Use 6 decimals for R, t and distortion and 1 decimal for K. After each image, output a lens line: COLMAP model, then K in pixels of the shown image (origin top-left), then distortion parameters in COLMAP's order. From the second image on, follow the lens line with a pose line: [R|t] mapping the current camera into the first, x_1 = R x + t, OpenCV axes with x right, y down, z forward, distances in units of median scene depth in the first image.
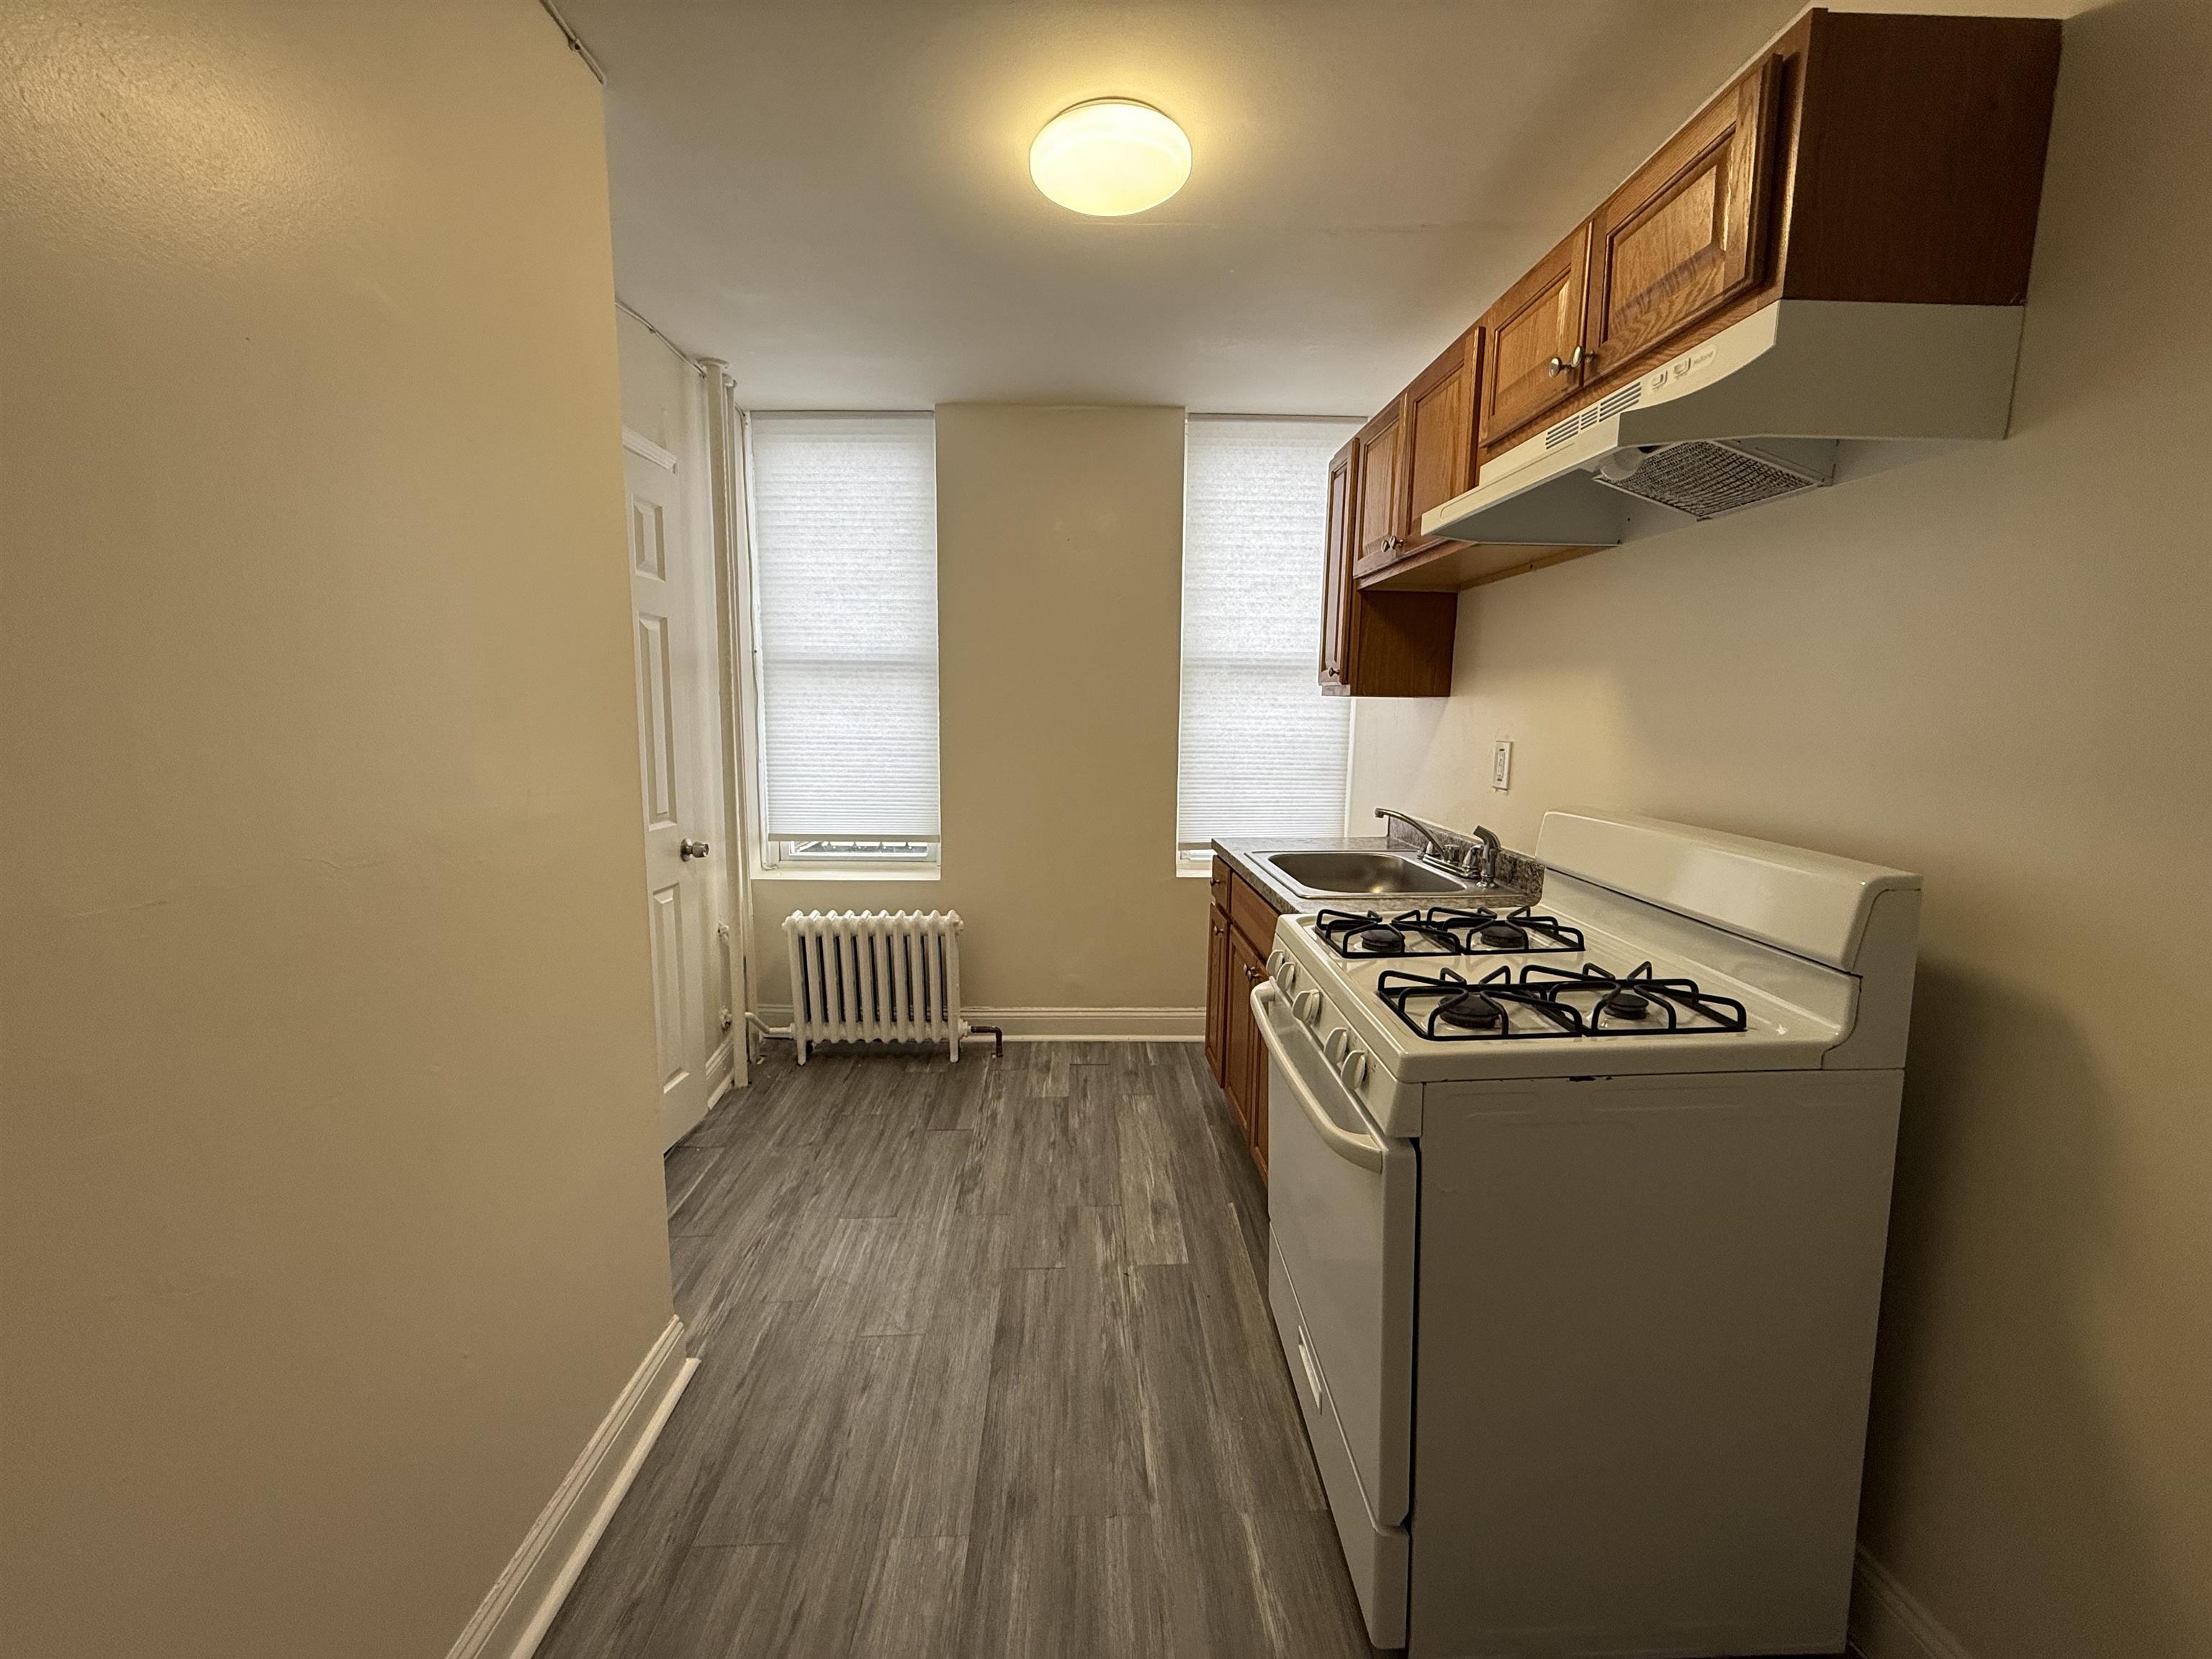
lens RADIAL K [[875.8, 0, 1099.8], [0, 875.8, 829.2], [0, 0, 1]] dist [-0.001002, 0.000267]
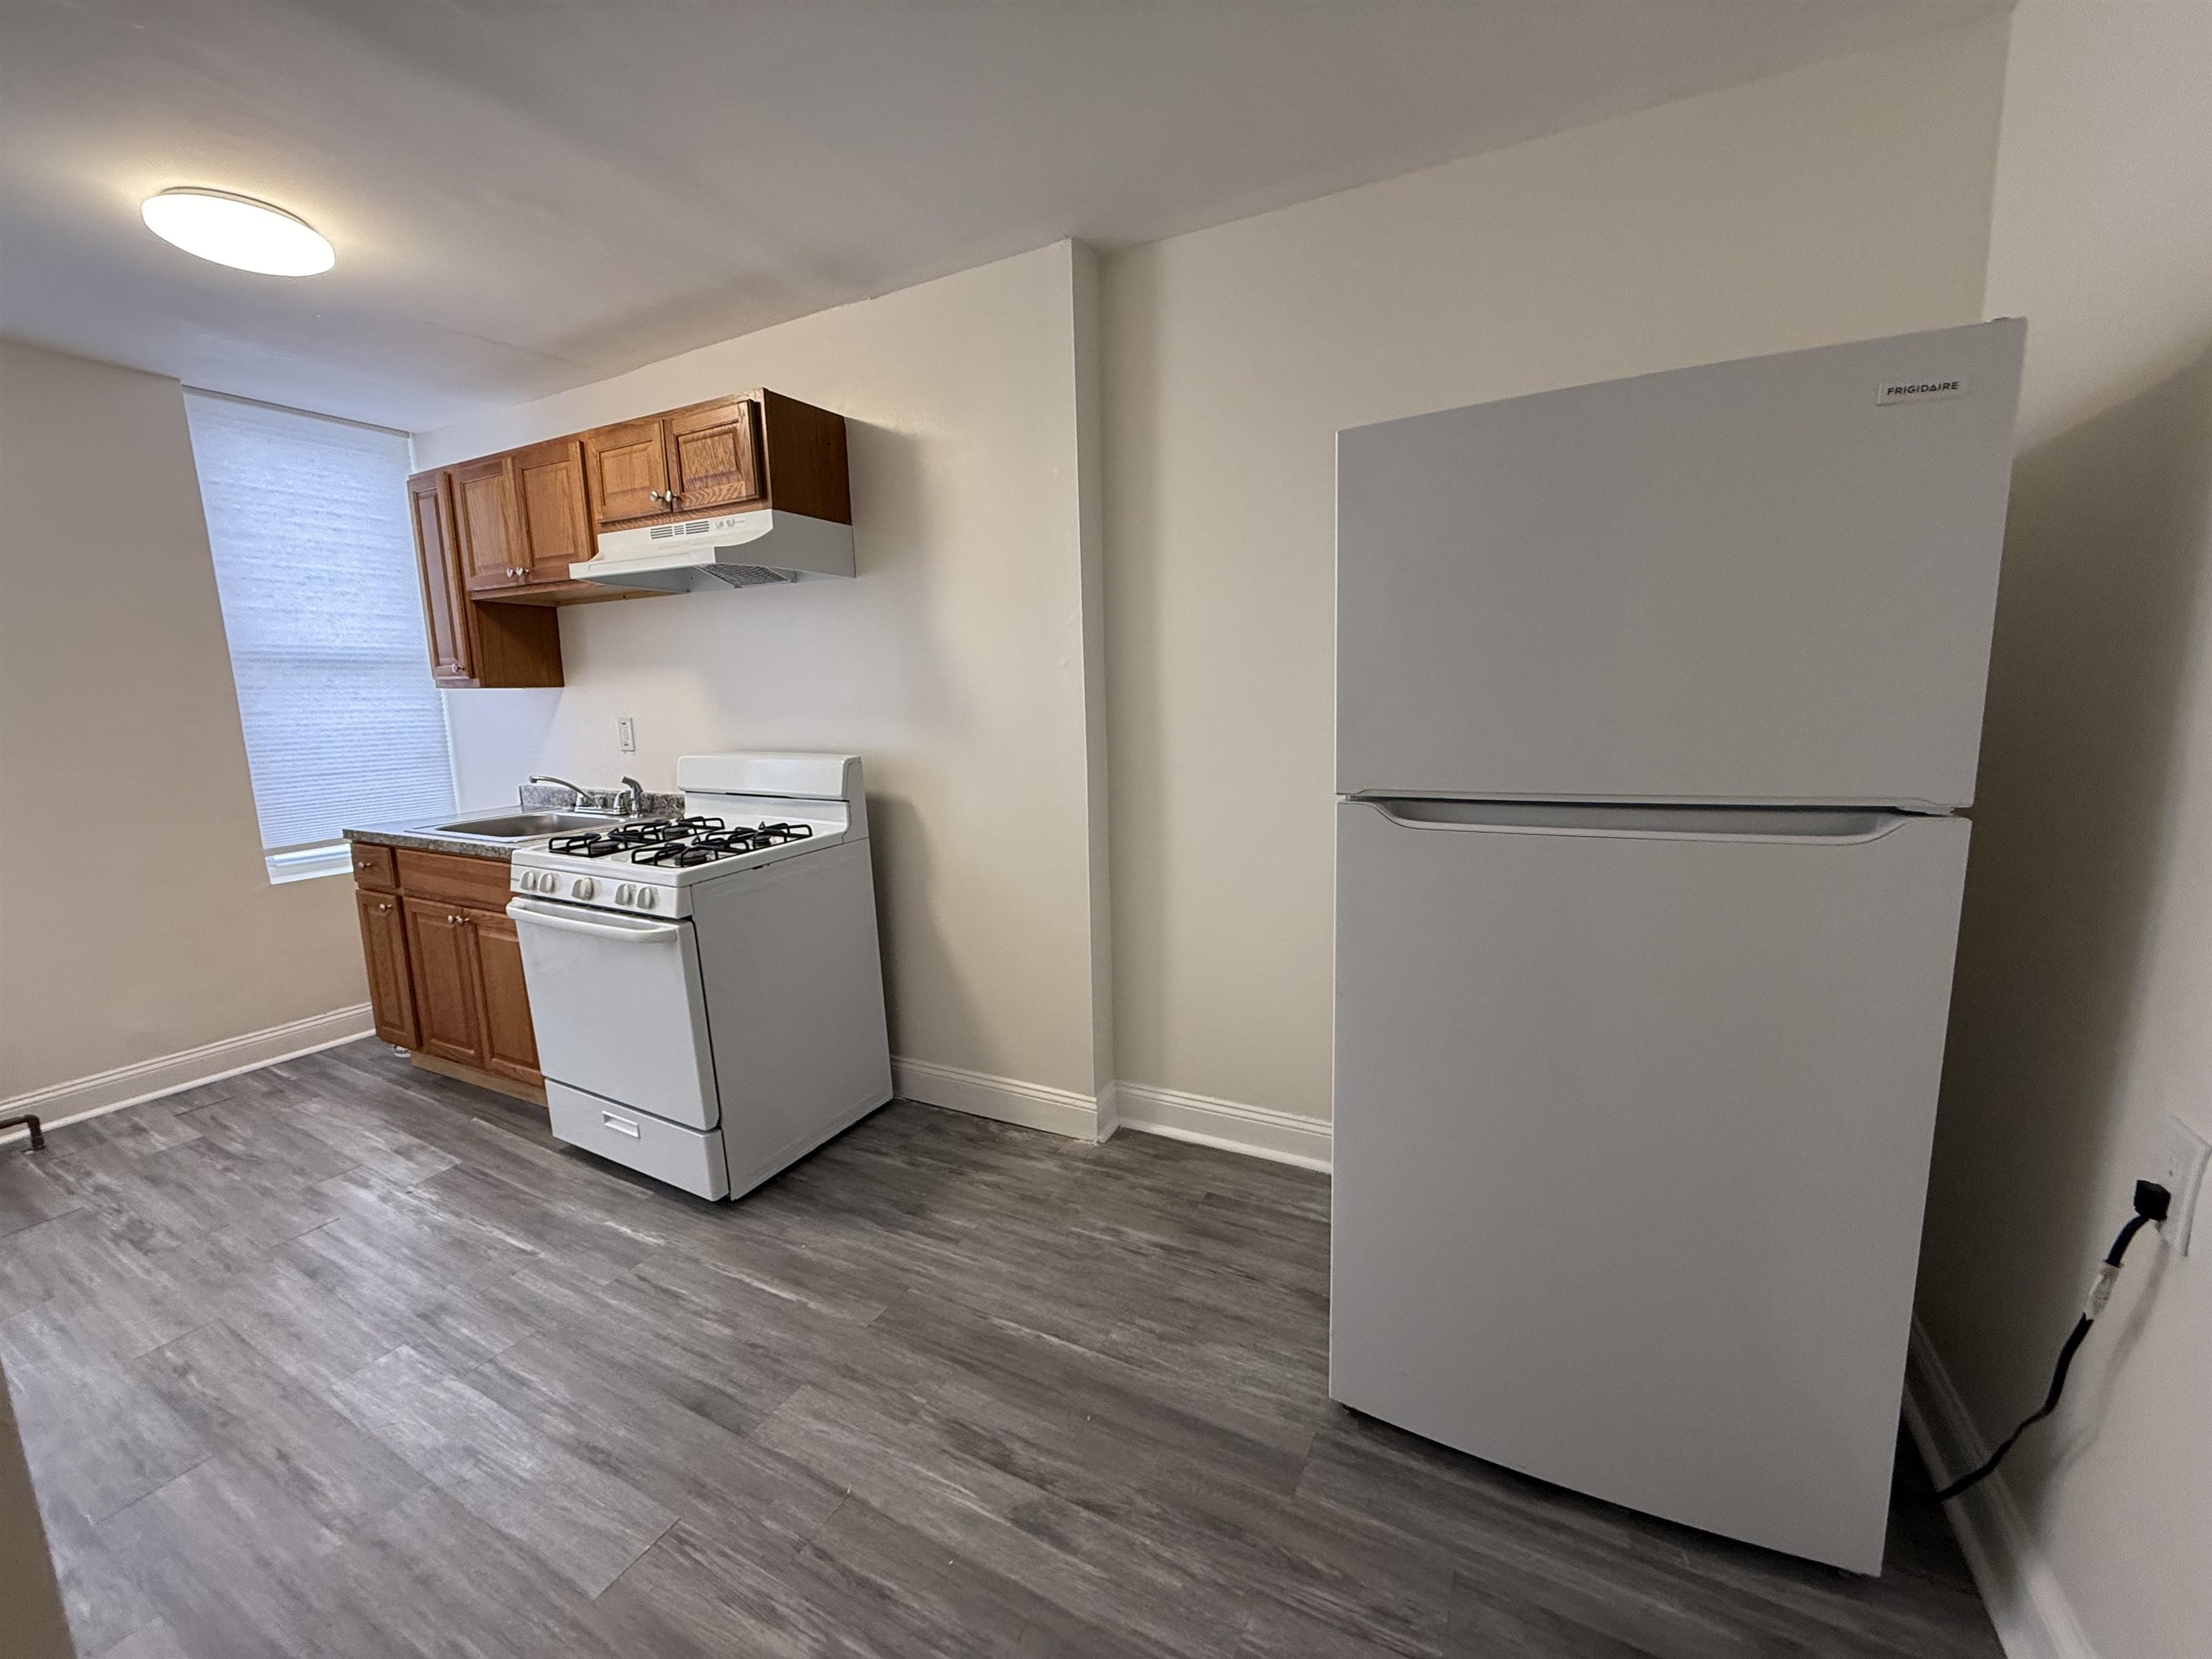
lens RADIAL K [[875.8, 0, 1099.8], [0, 875.8, 829.2], [0, 0, 1]] dist [-0.001002, 0.000267]
pose [[0.500095, -0.156768, 0.851662, -0.439153], [0.145669, 0.984692, 0.095719, 0.061253], [-0.853631, 0.076192, 0.515276, -0.425346]]
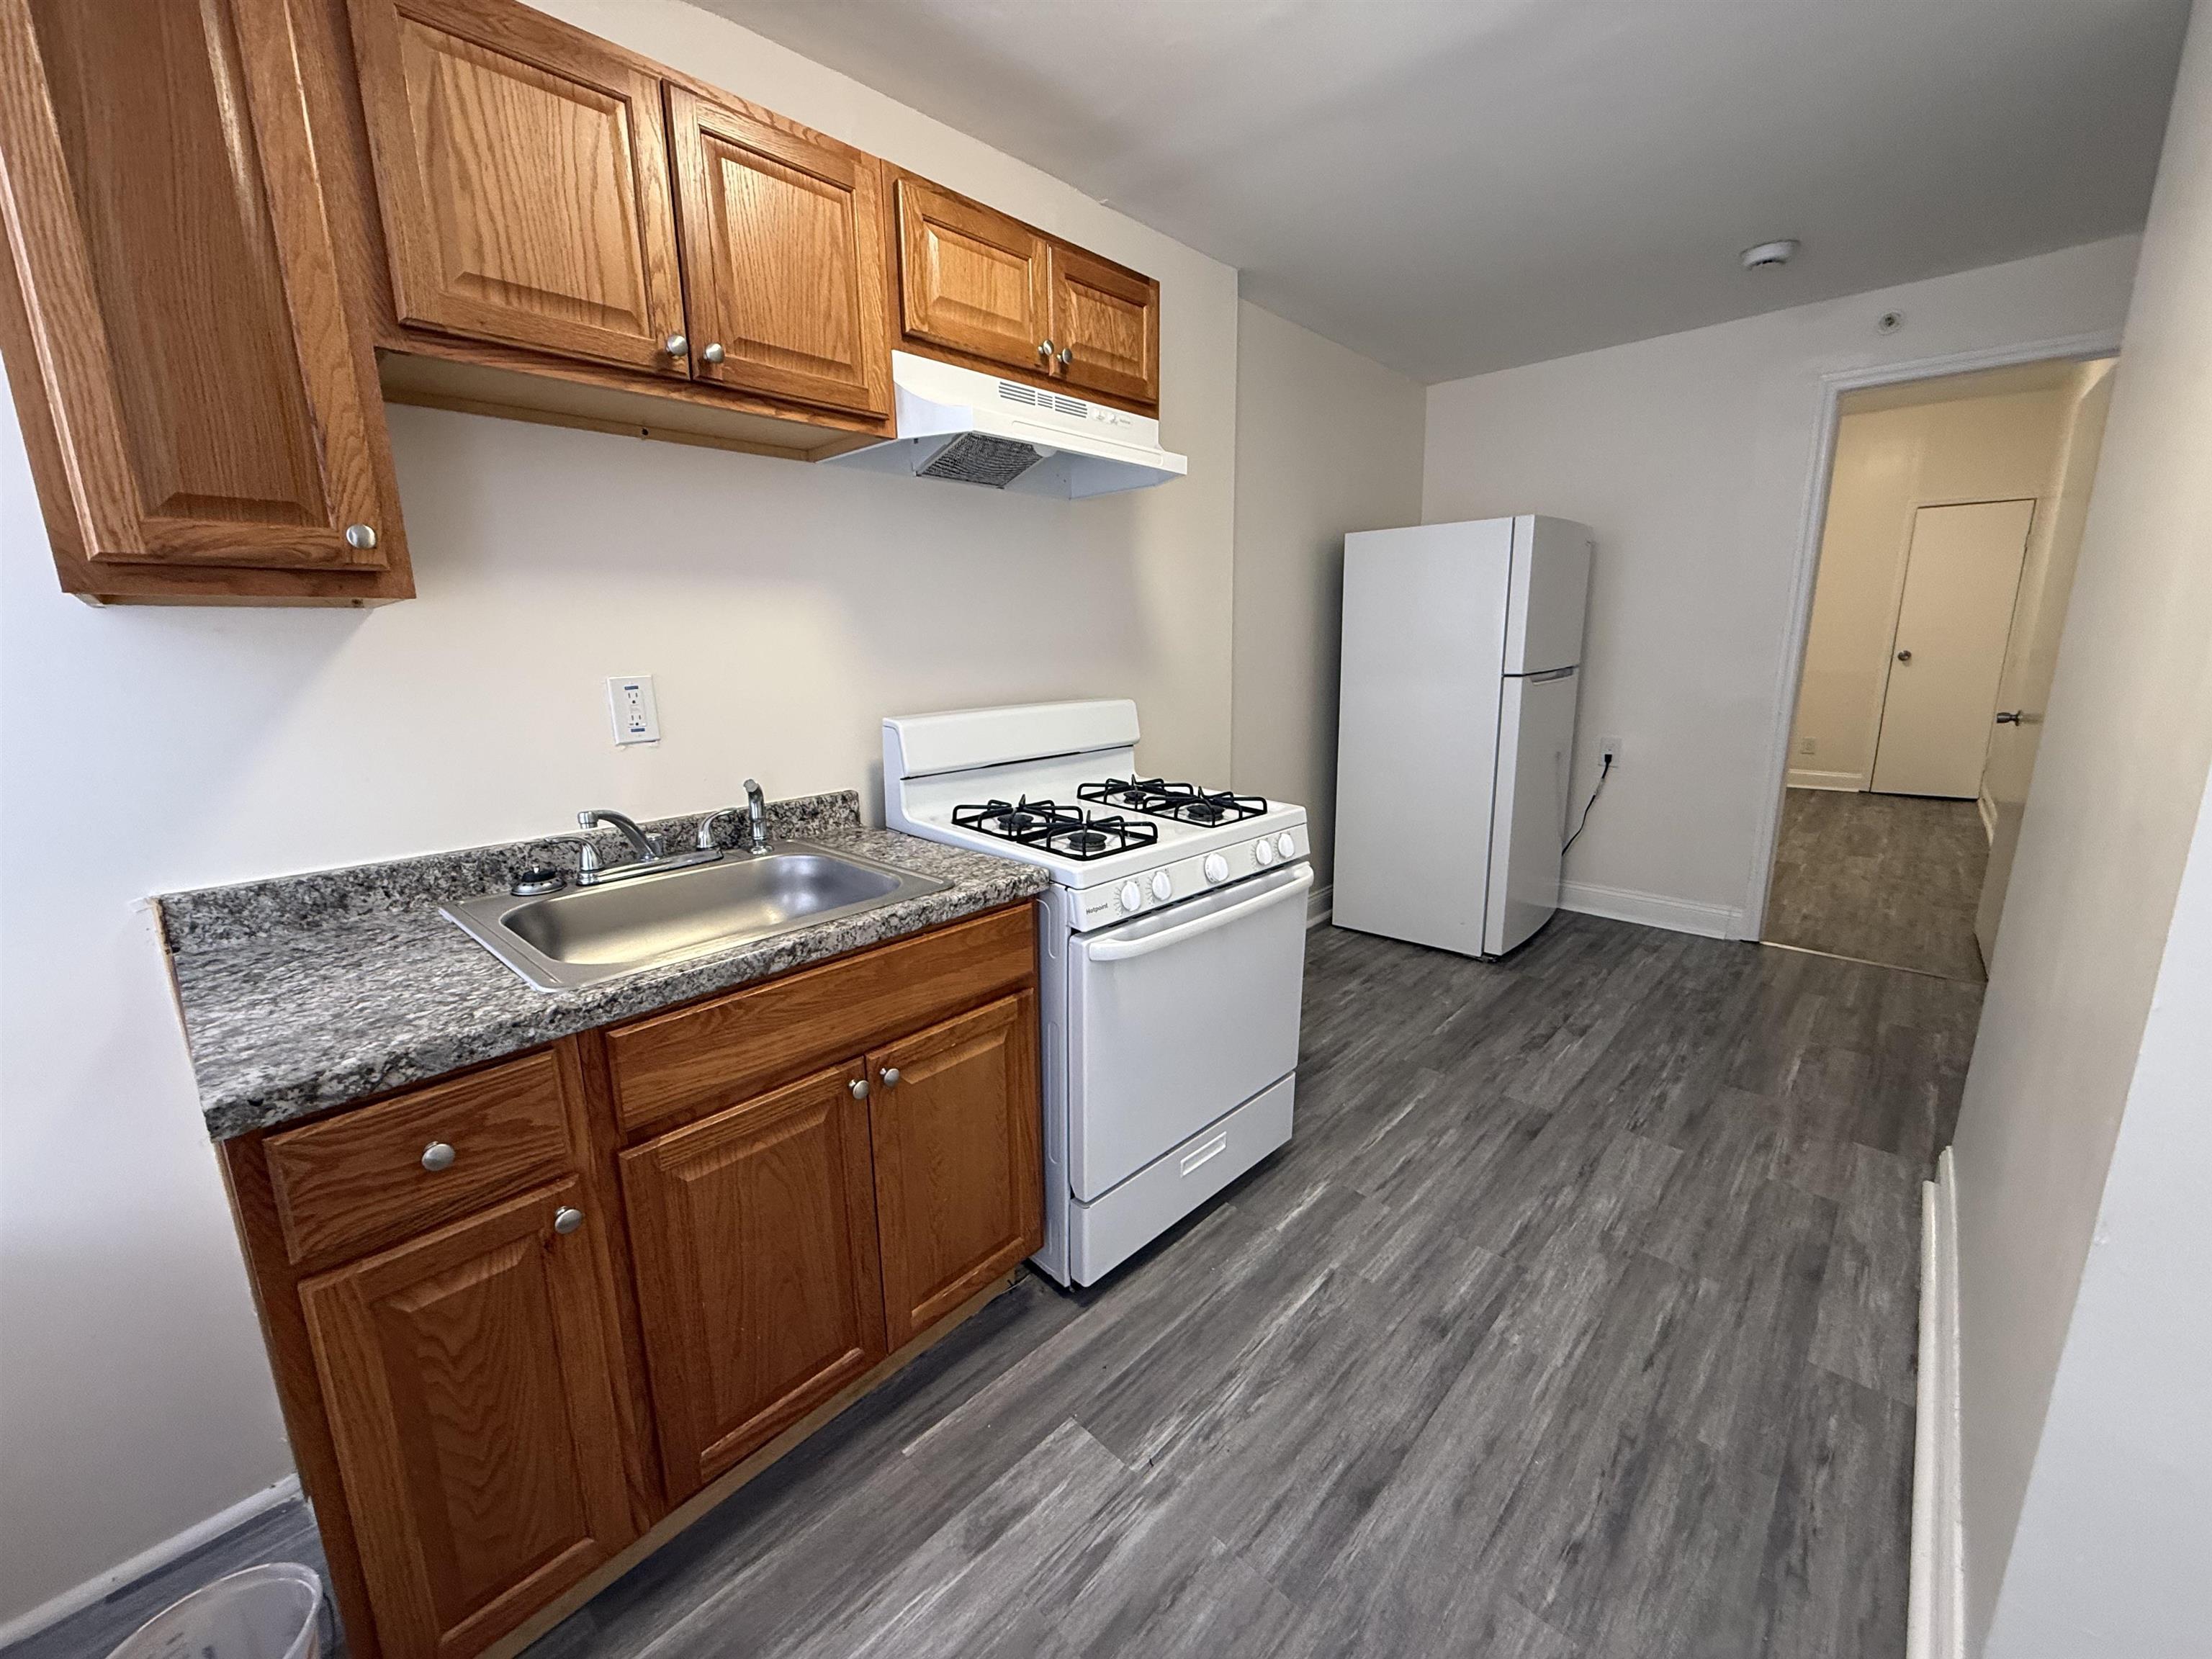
lens RADIAL K [[875.8, 0, 1099.8], [0, 875.8, 829.2], [0, 0, 1]] dist [-0.001002, 0.000267]
pose [[-0.702109, -0.150032, 0.696084, -0.356513], [0.108959, 0.943403, 0.313240, -0.183149], [-0.703683, 0.295774, -0.646025, 1.377672]]
